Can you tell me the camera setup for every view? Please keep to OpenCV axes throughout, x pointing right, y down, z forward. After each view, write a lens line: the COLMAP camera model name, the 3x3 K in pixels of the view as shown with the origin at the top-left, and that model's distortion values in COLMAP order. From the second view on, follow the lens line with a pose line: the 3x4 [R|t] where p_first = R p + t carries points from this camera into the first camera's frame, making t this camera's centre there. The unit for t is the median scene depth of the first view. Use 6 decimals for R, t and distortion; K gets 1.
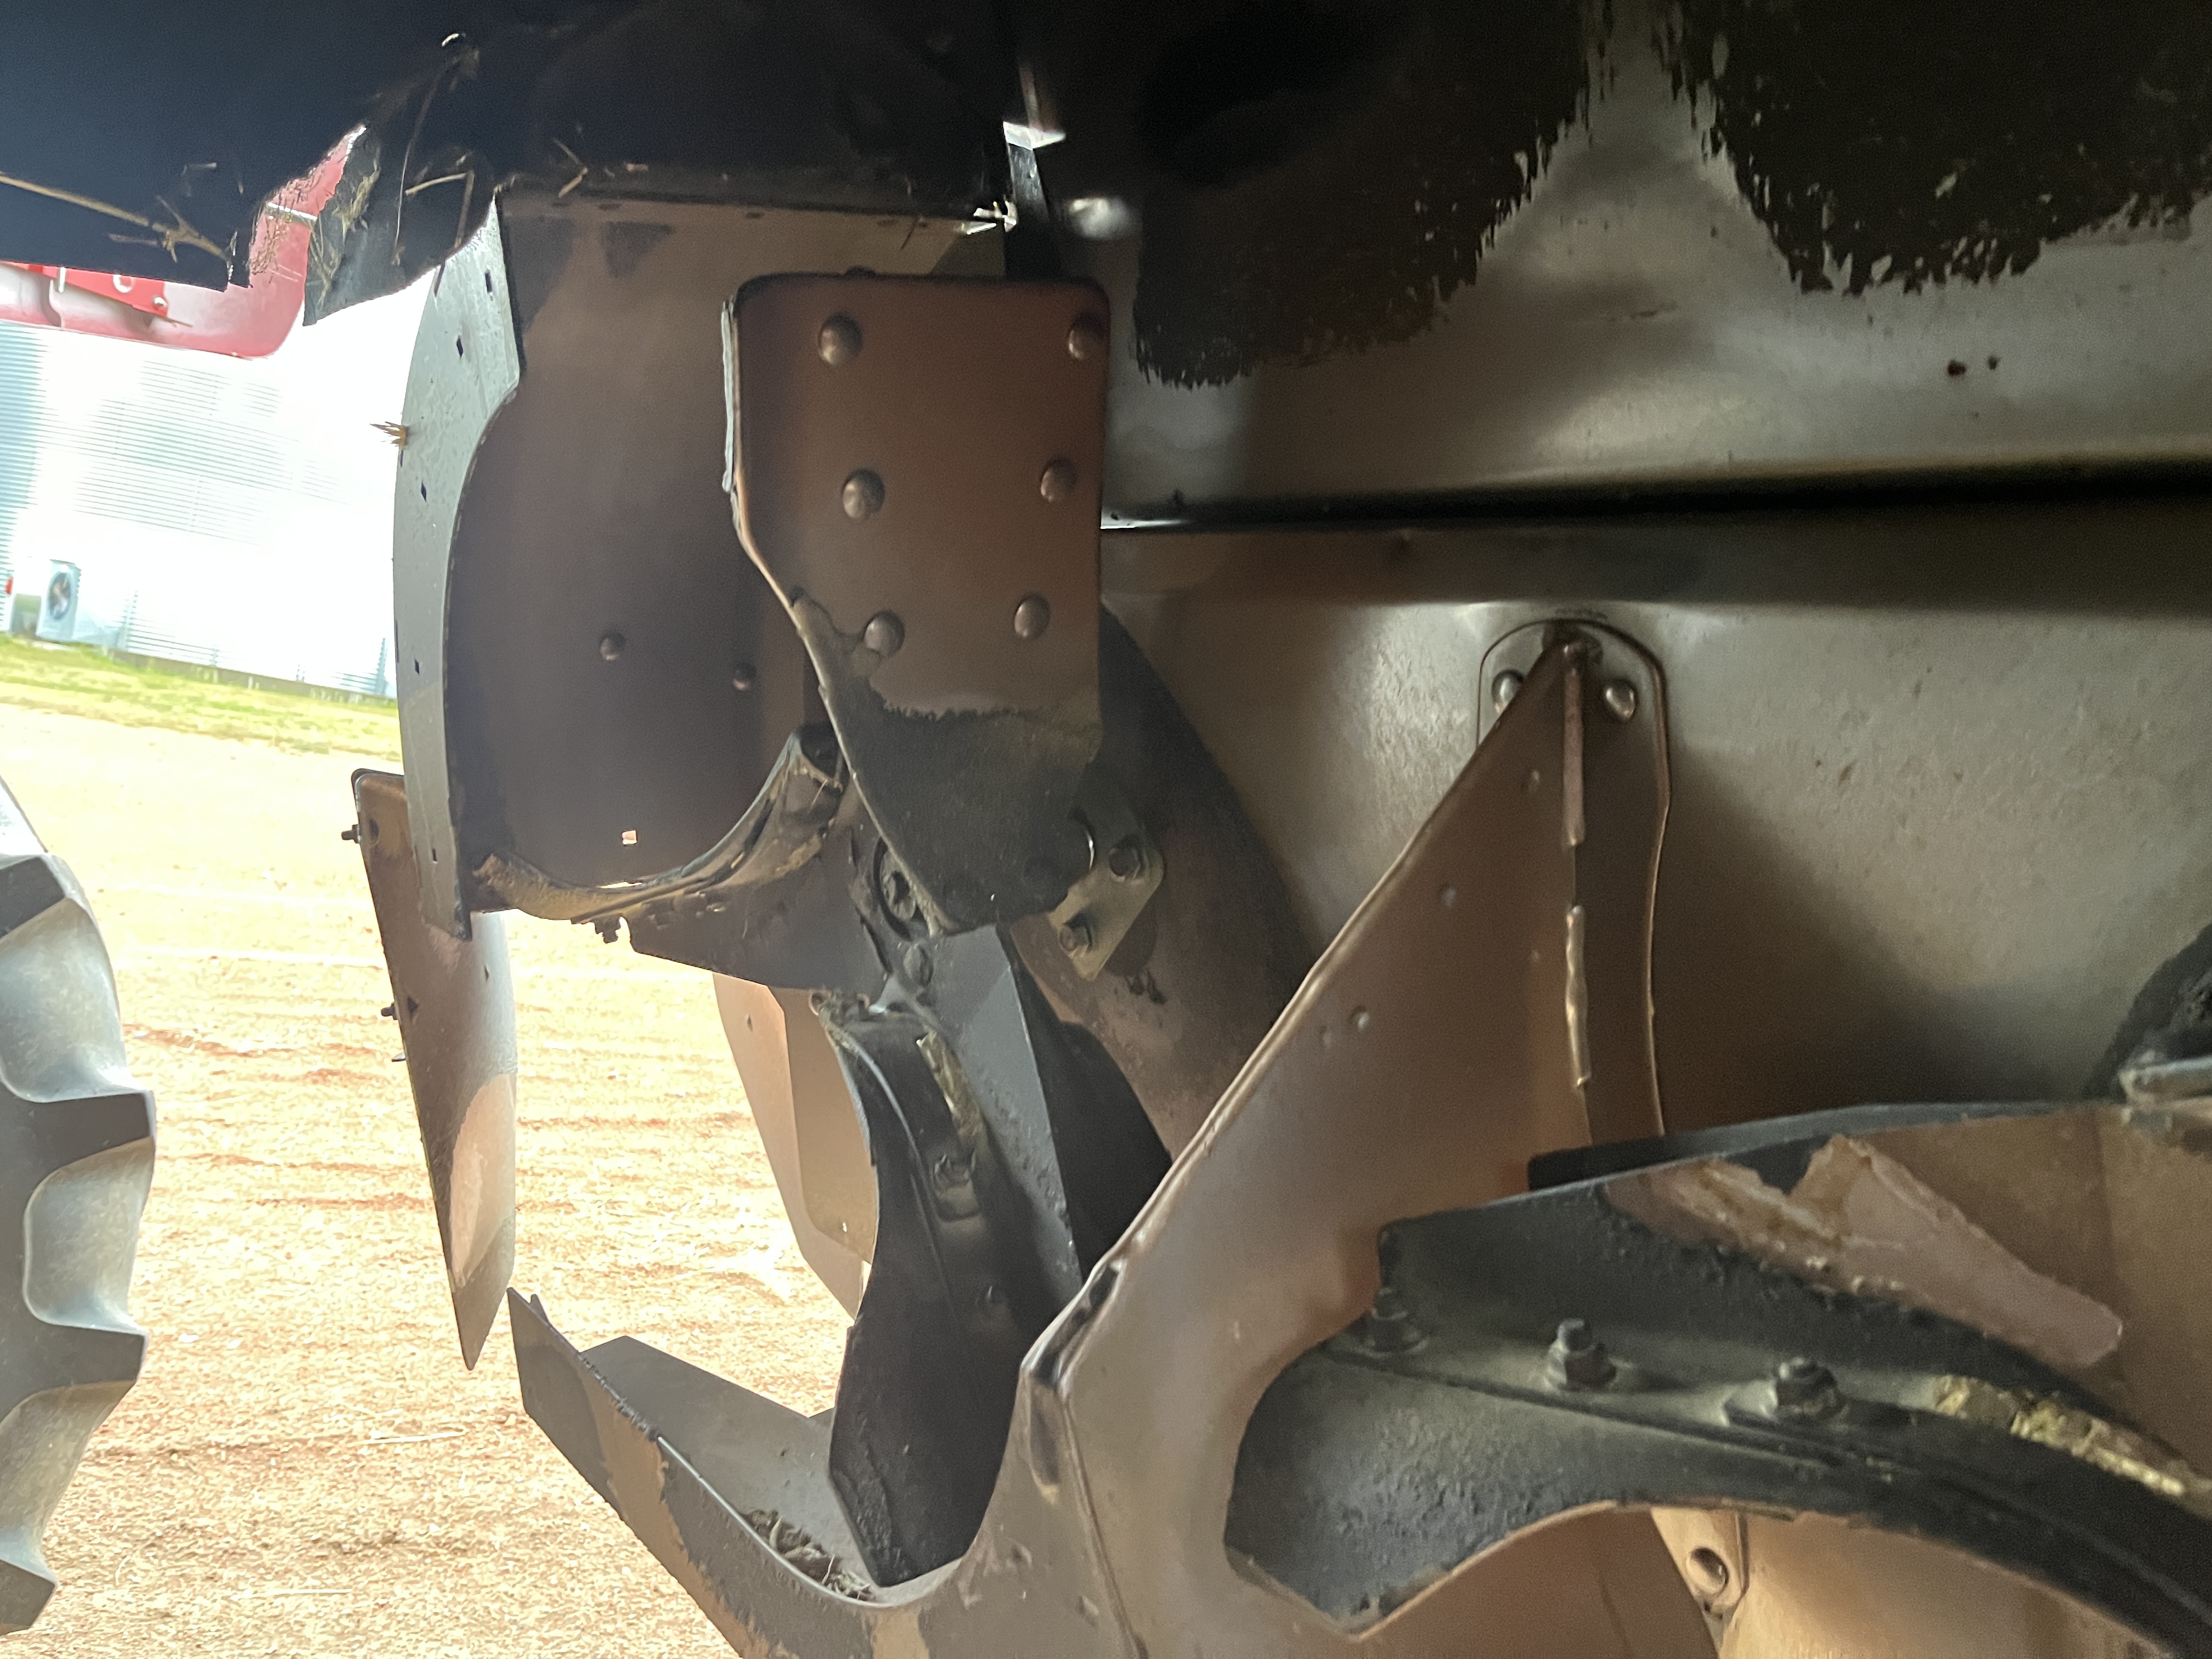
lens RADIAL K [[1661.7, 0, 1119.3], [0, 1661.7, 830.6], [0, 0, 1]] dist [0.058576, -0.076324]
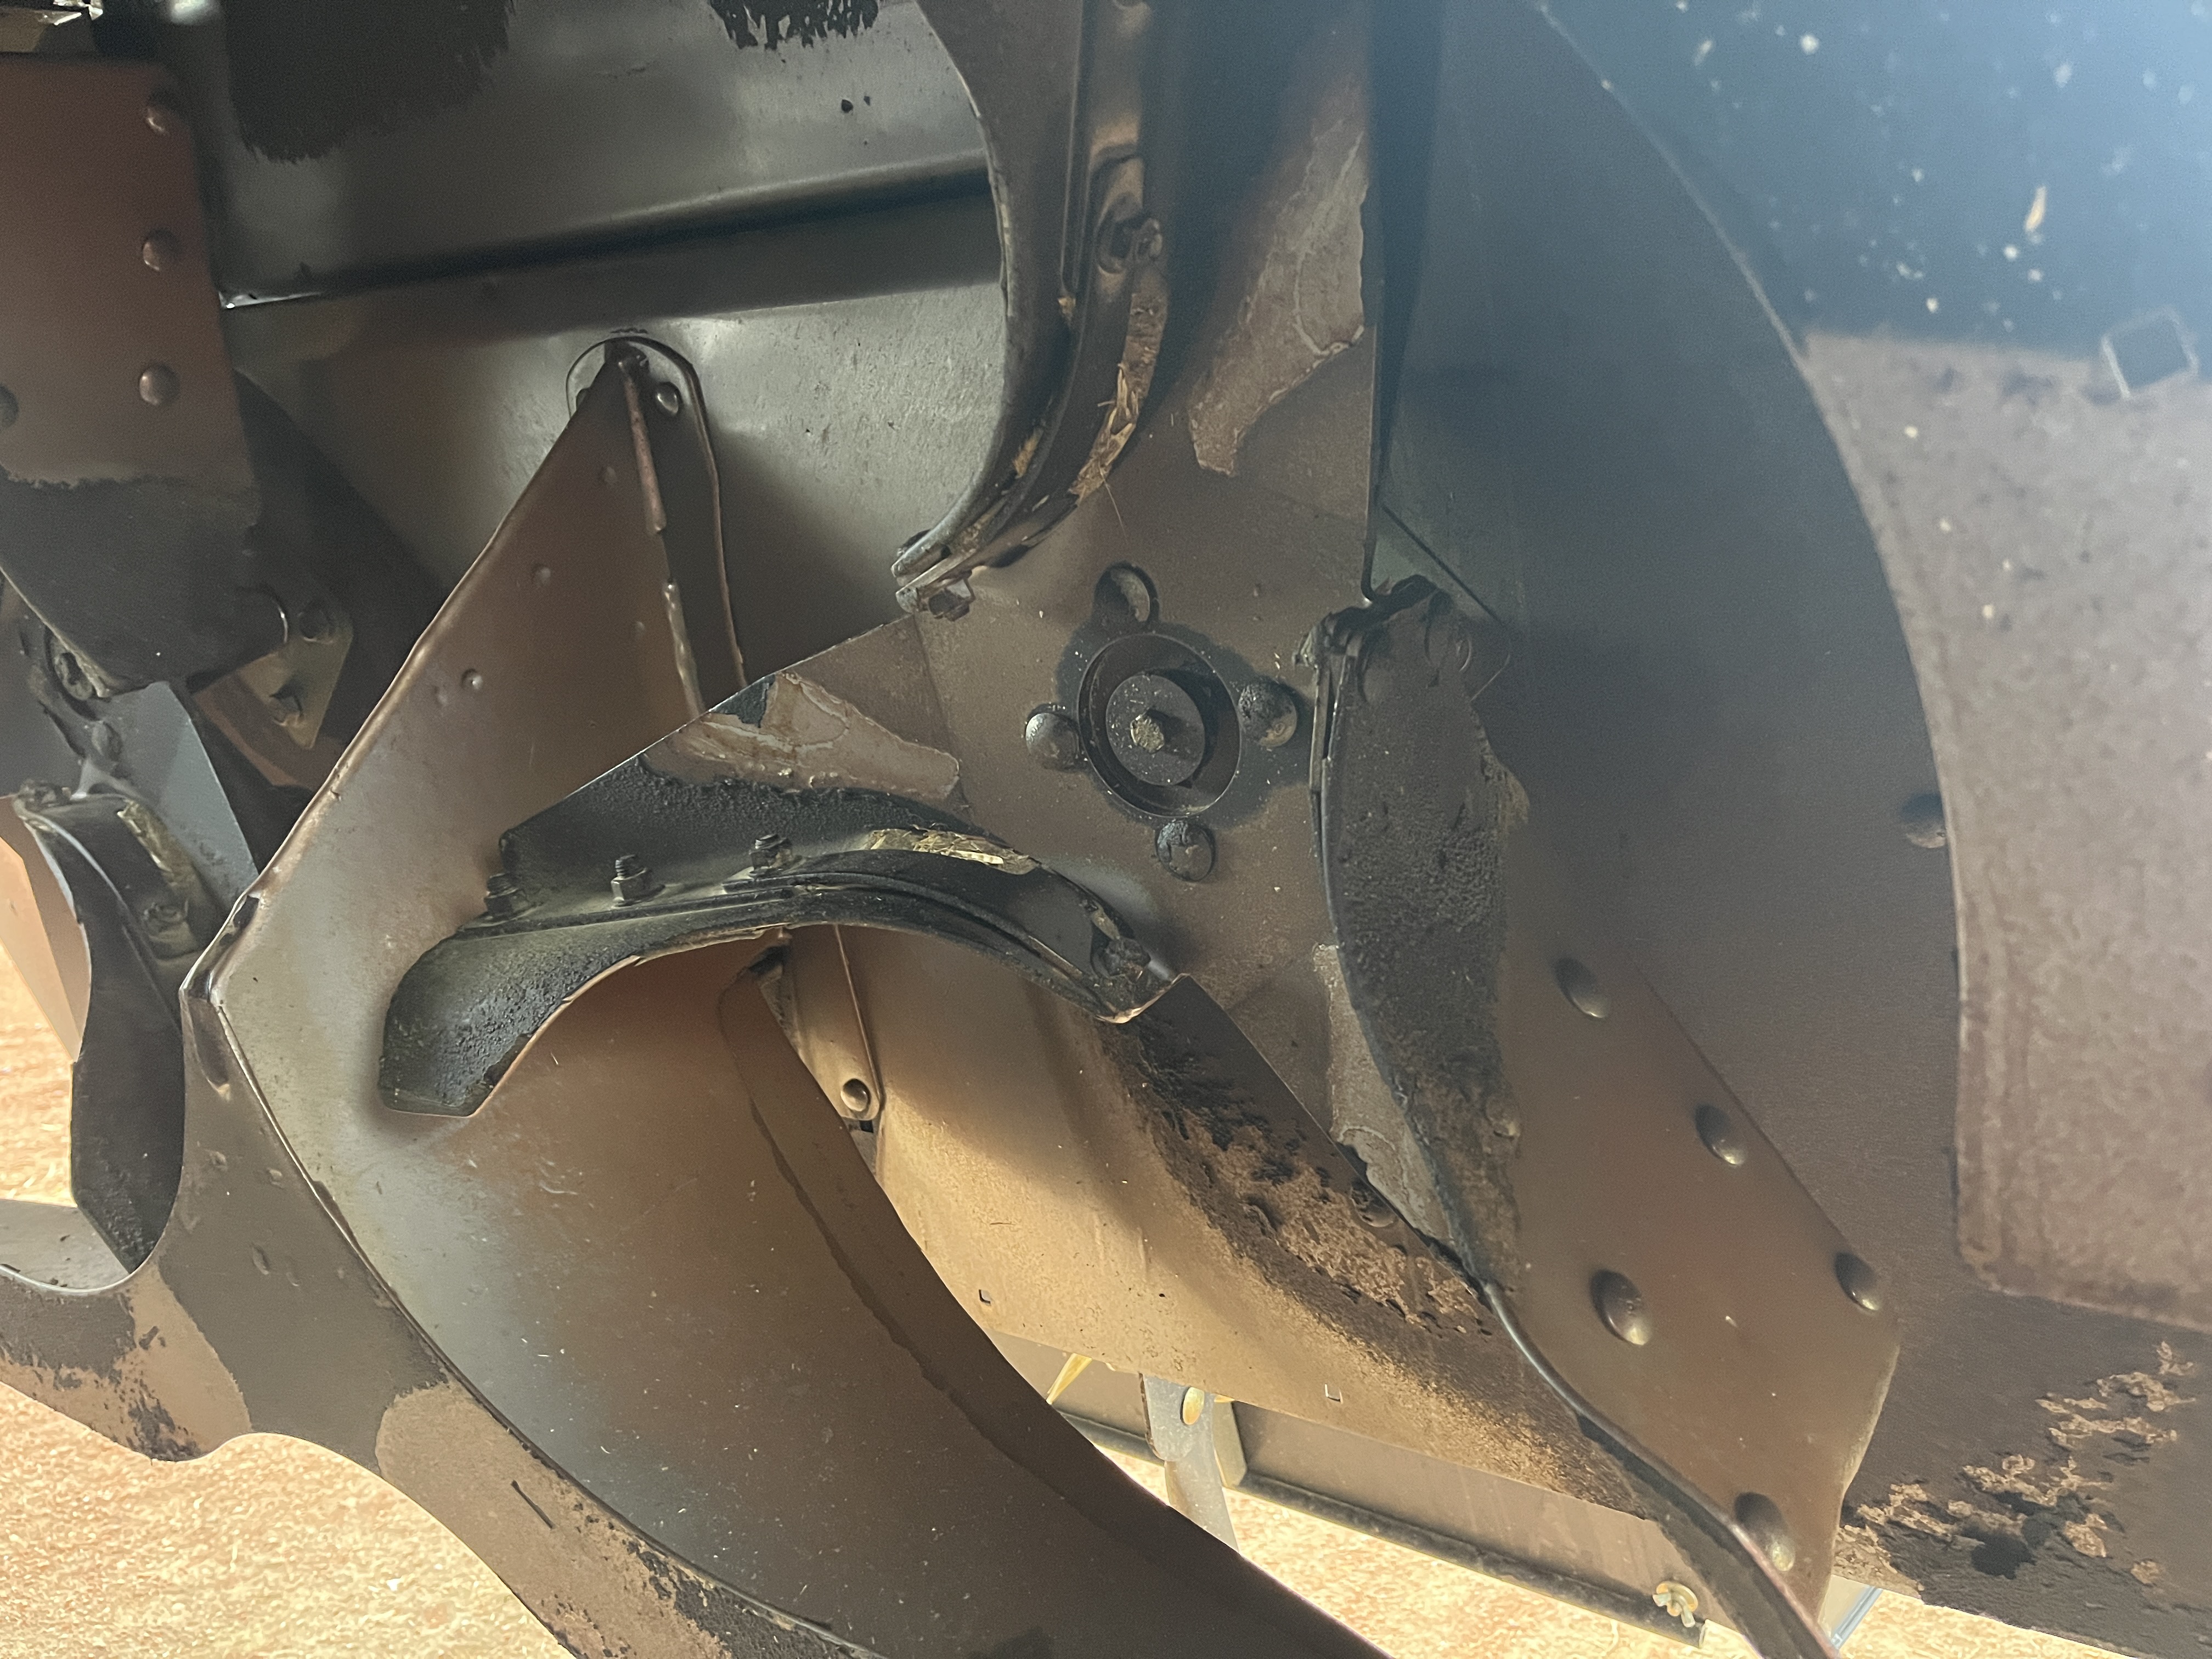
lens RADIAL K [[1656.9, 0, 1111.1], [0, 1656.9, 827.9], [0, 0, 1]] dist [0.051123, -0.085182]
pose [[0.933407, -0.145715, 0.327901, 0.144855], [0.119448, 0.987894, 0.098986, 0.135205], [-0.338355, -0.053227, 0.939512, -0.242140]]
